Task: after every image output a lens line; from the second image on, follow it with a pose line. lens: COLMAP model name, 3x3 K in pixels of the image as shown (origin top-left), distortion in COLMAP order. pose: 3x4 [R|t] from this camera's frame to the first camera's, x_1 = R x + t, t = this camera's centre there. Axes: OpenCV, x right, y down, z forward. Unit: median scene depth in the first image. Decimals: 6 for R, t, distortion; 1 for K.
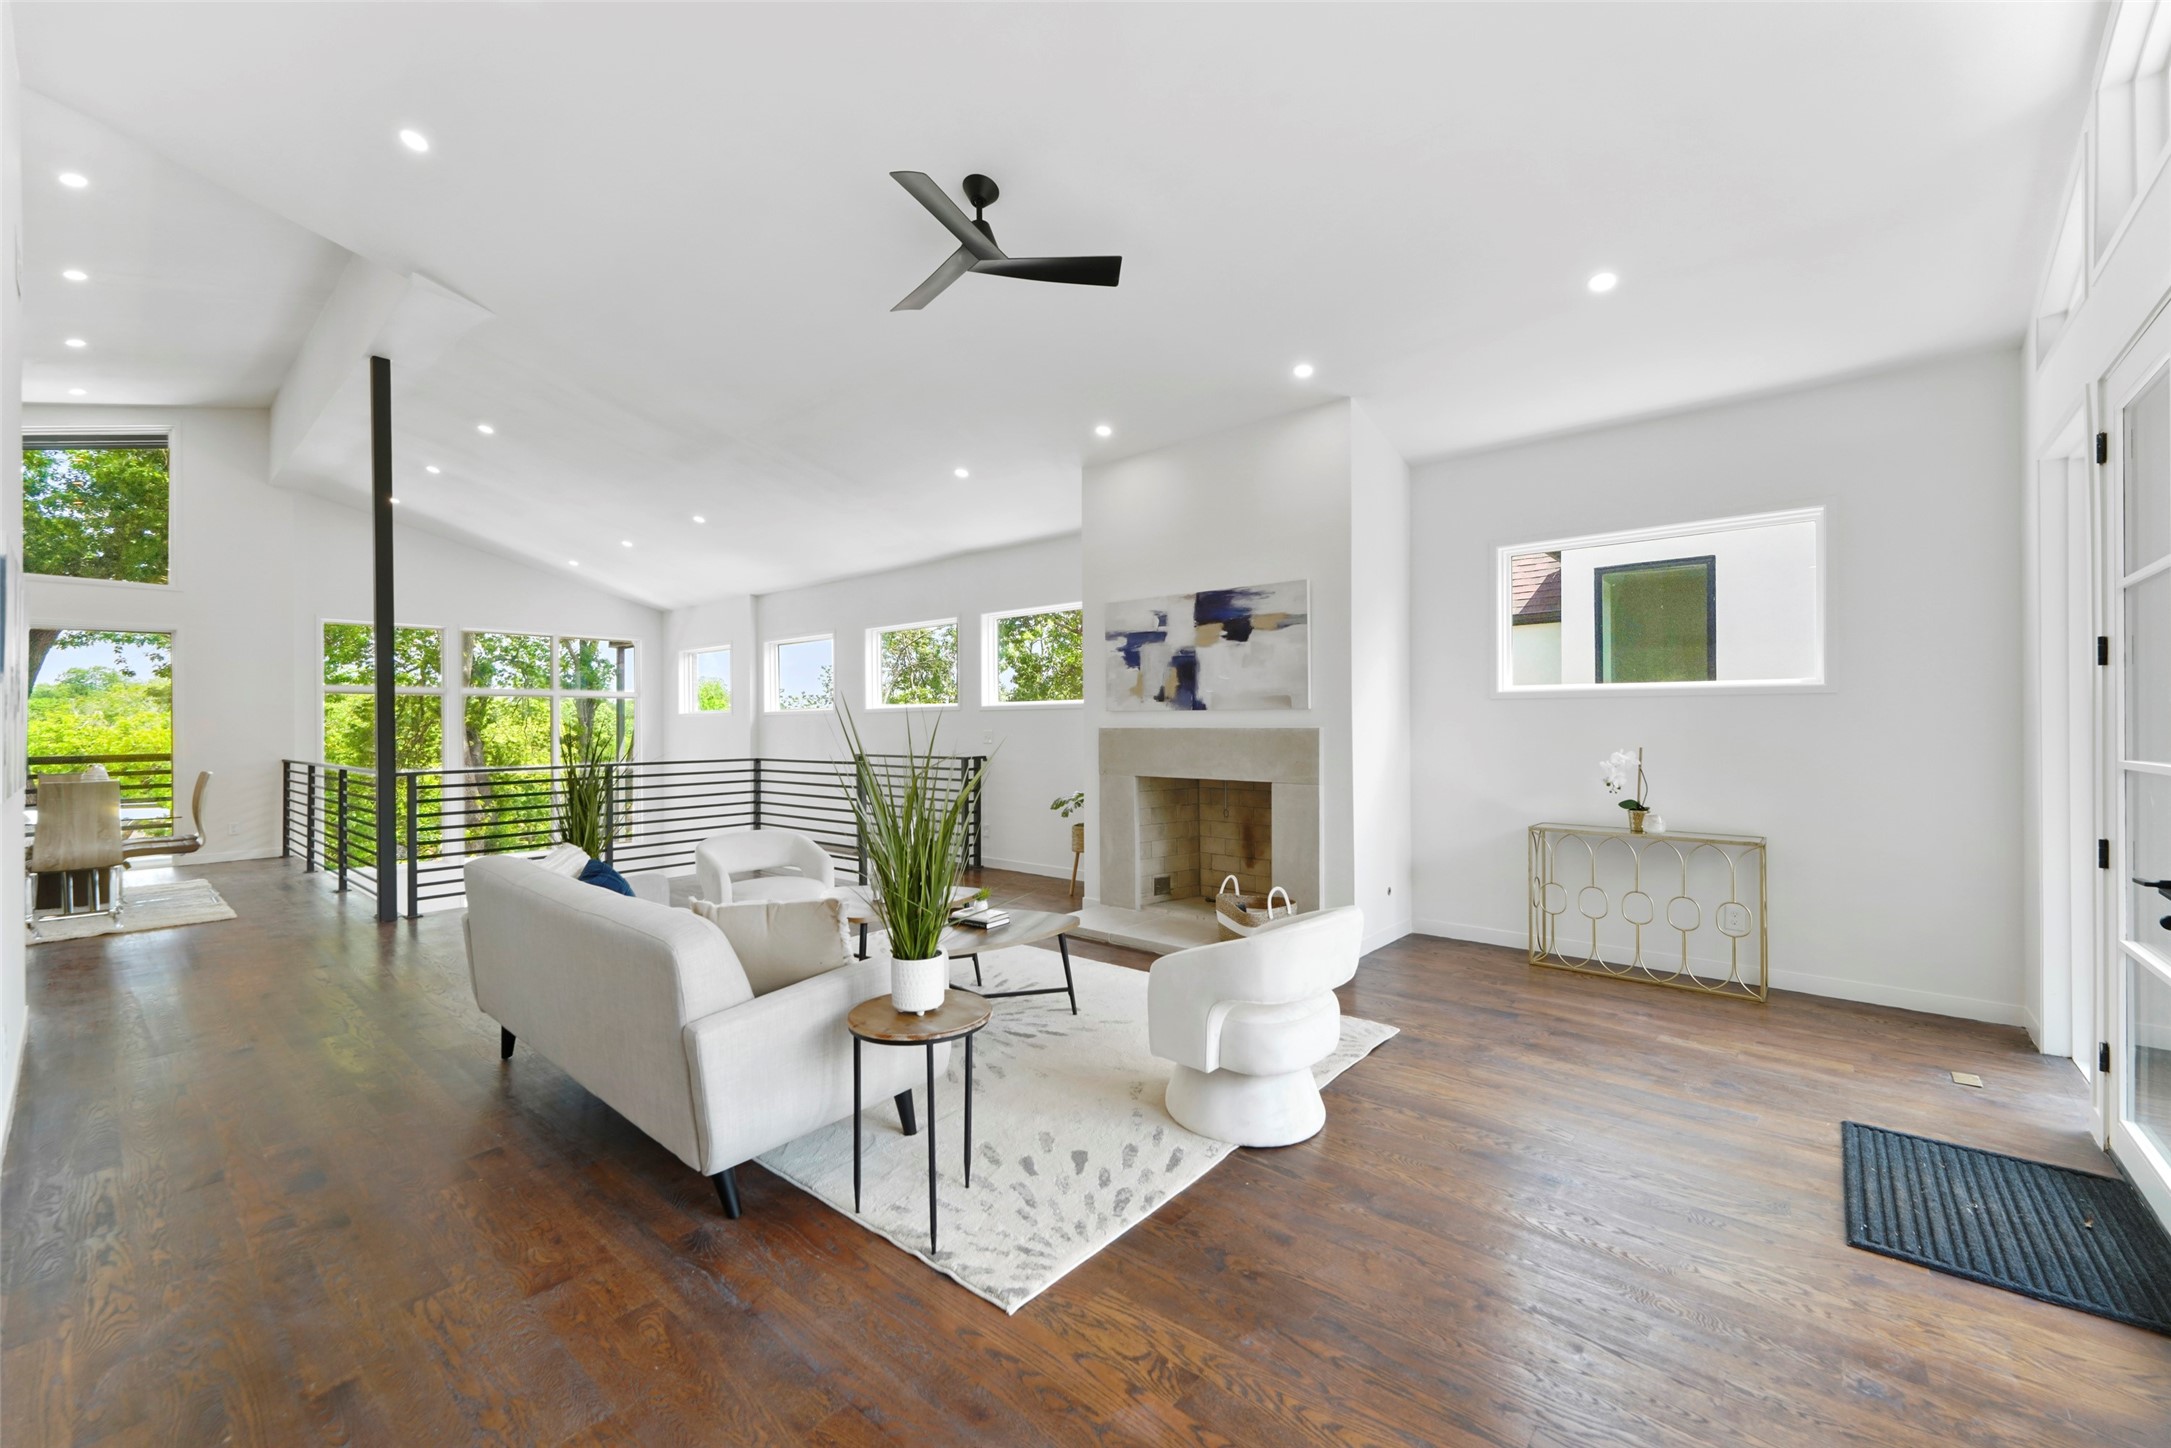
lens RADIAL K [[868.6, 0, 1078.5], [0, 868.6, 740.9], [0, 0, 1]] dist [0.000004, -0.000539]
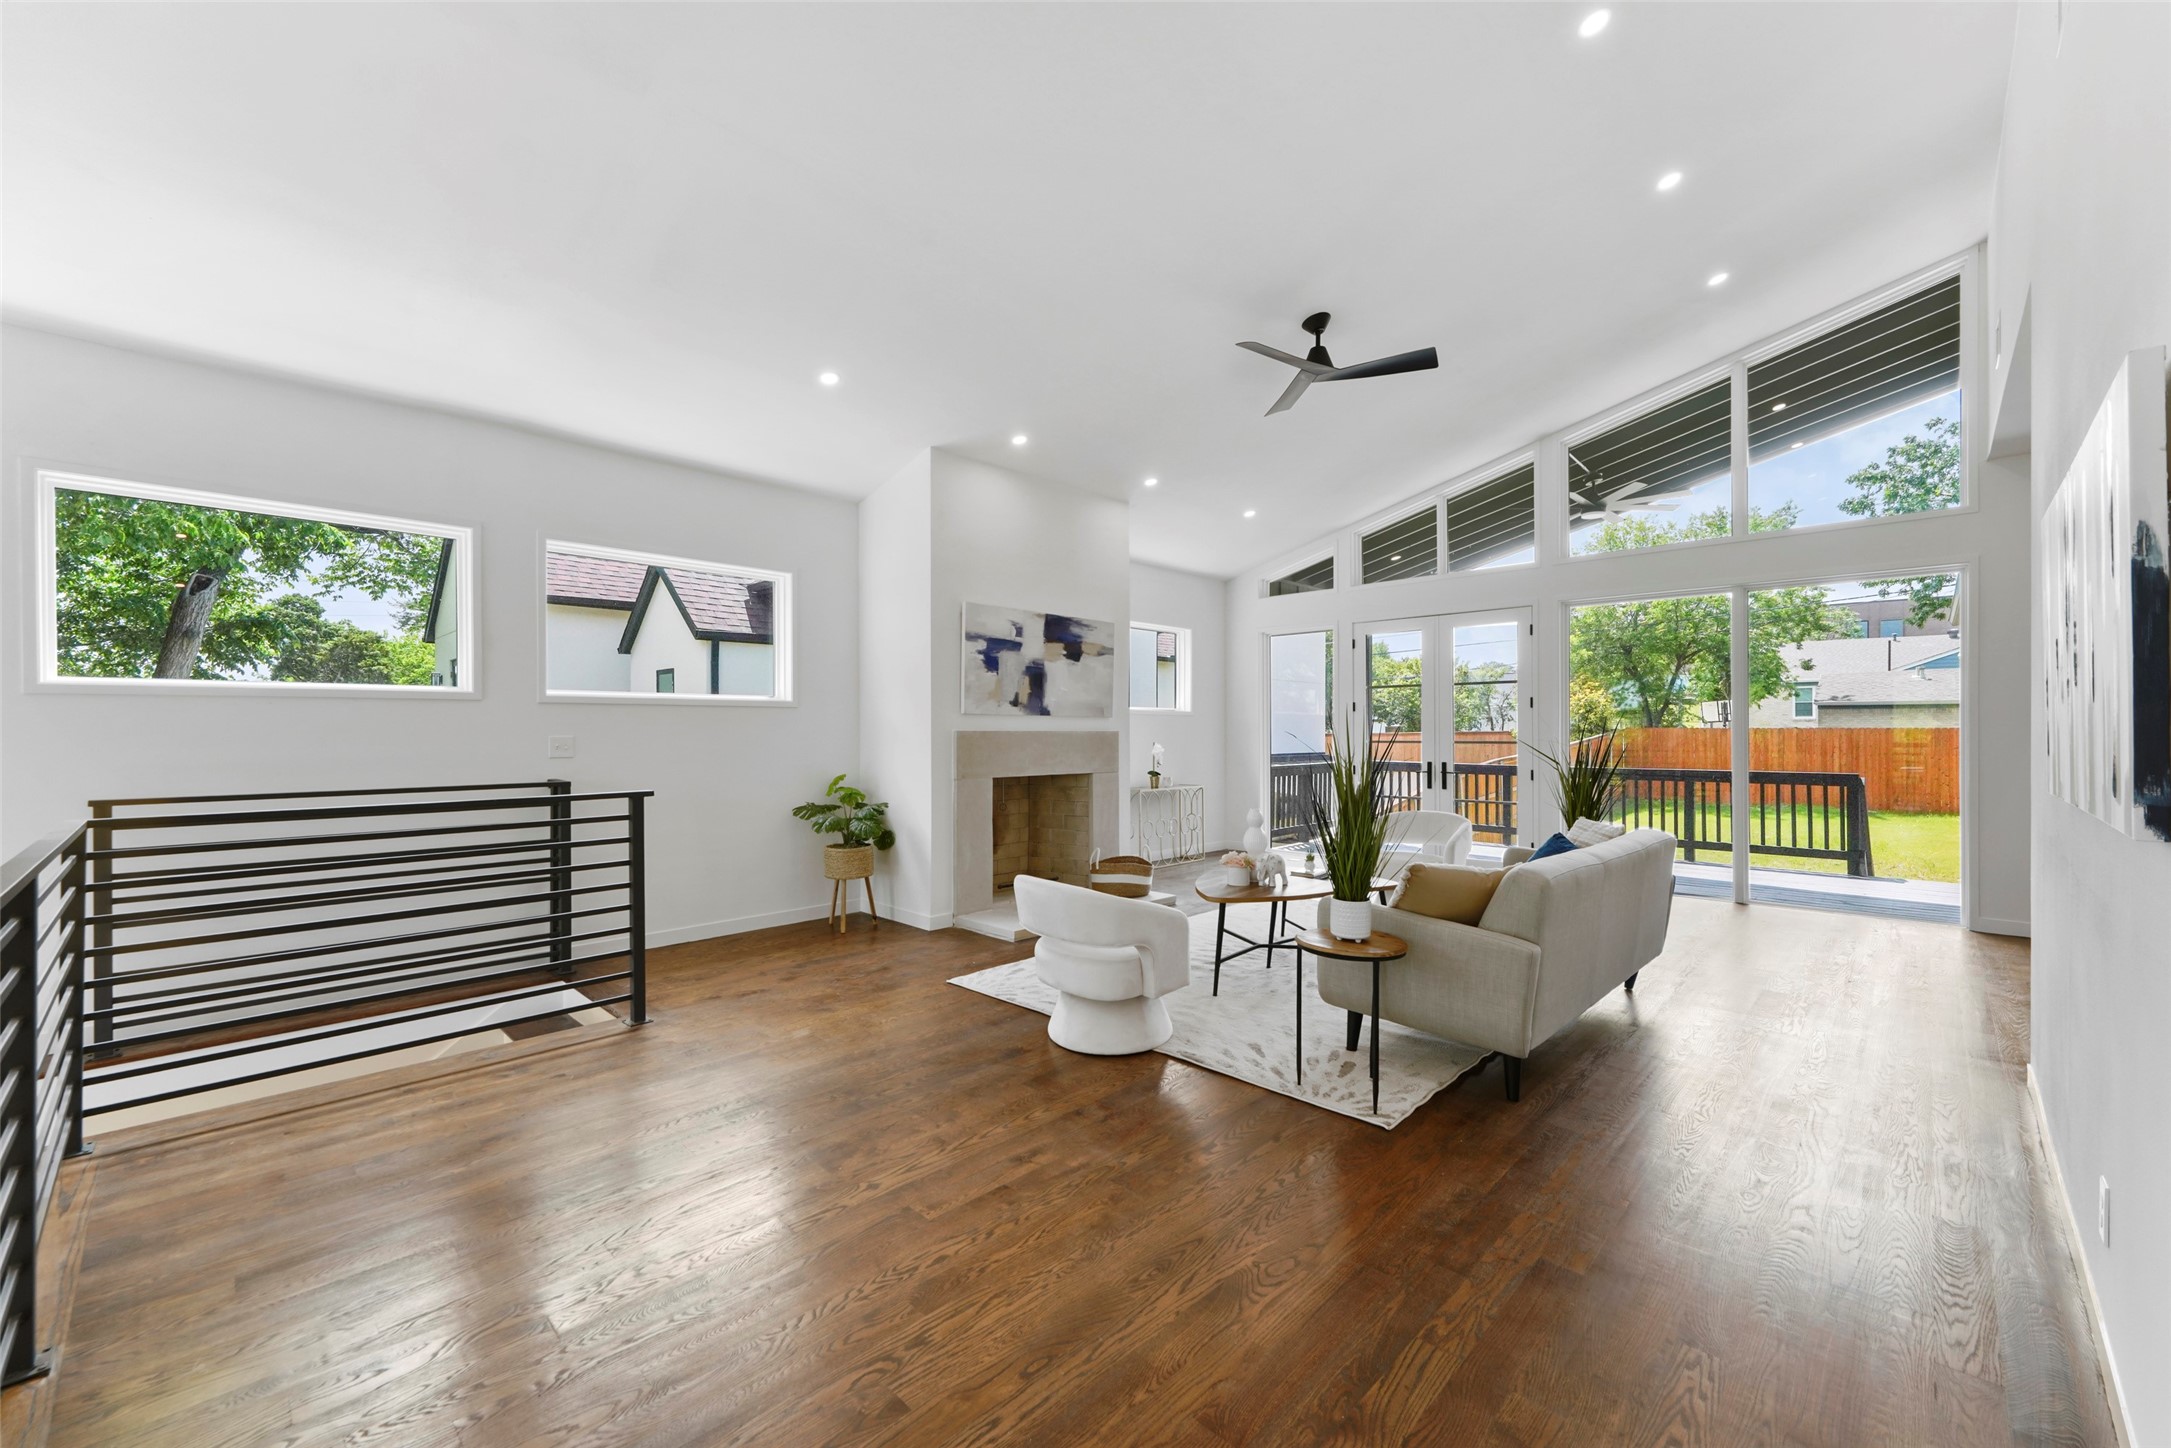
lens RADIAL K [[868.6, 0, 1078.5], [0, 868.6, 740.9], [0, 0, 1]] dist [0.000004, -0.000539]
pose [[0.058778, -0.007059, 0.998246, -0.985190], [0.015675, 0.999858, 0.006148, -0.008173], [-0.998148, 0.015286, 0.058880, 0.868881]]
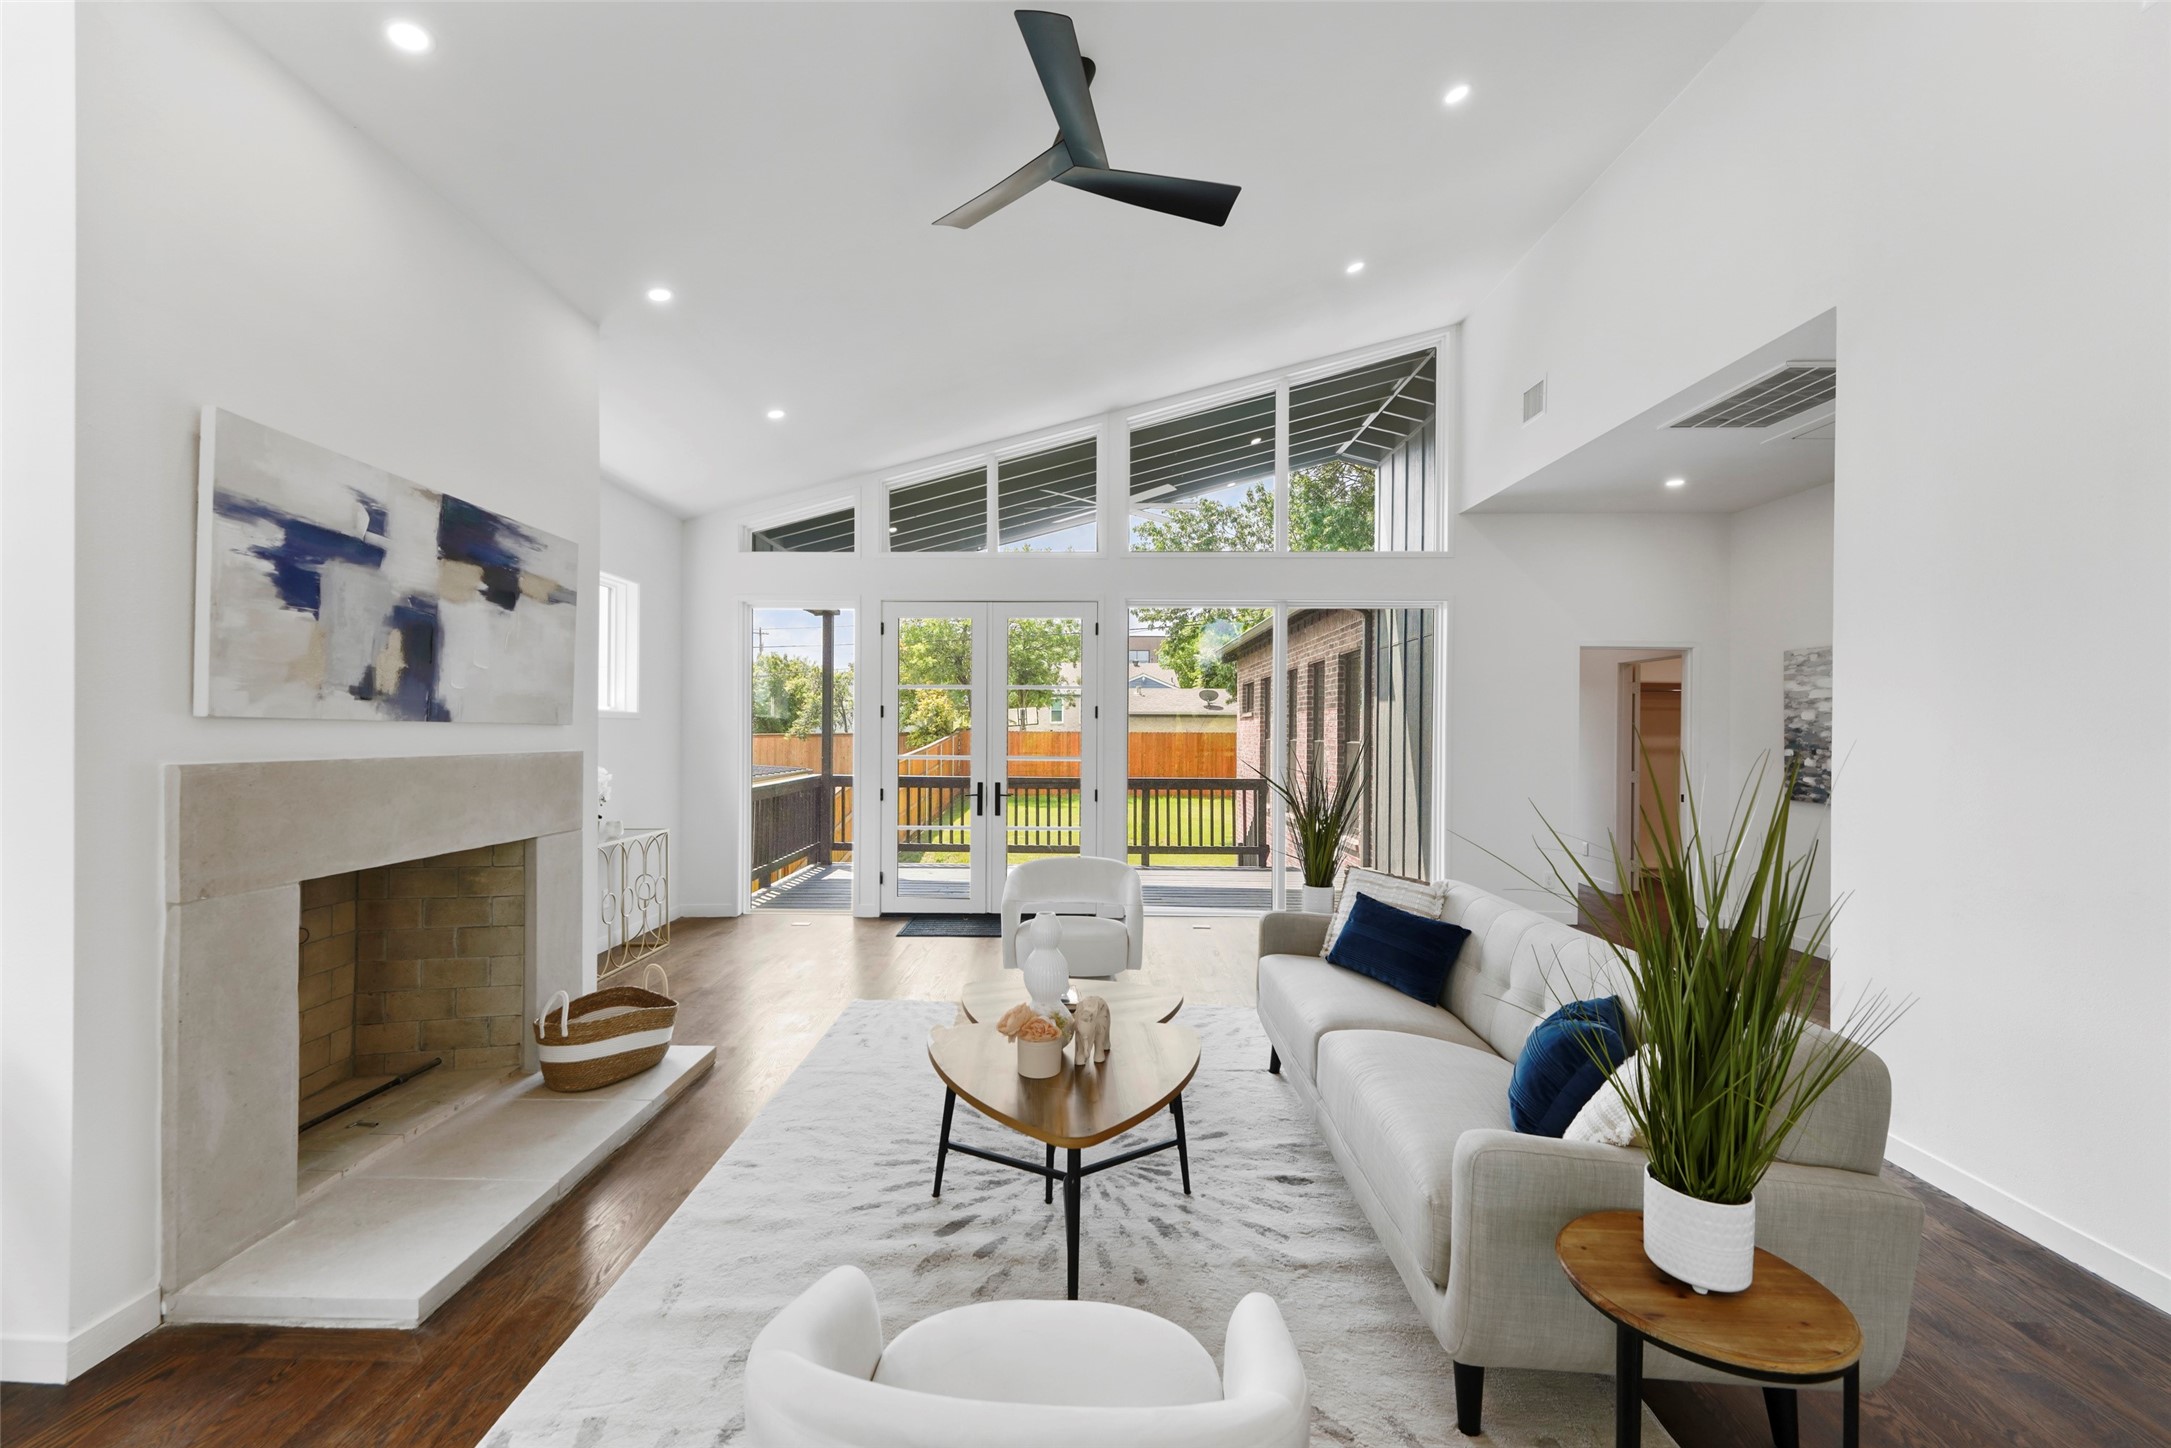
lens RADIAL K [[873.6, 0, 1076.9], [0, 873.6, 732.7], [0, 0, 1]] dist [0.002151, -0.000098]
pose [[-0.640857, -0.001438, 0.767659, -0.490055], [0.006876, 0.999947, 0.007613, -0.029556], [-0.767630, 0.010157, -0.640813, 1.018714]]
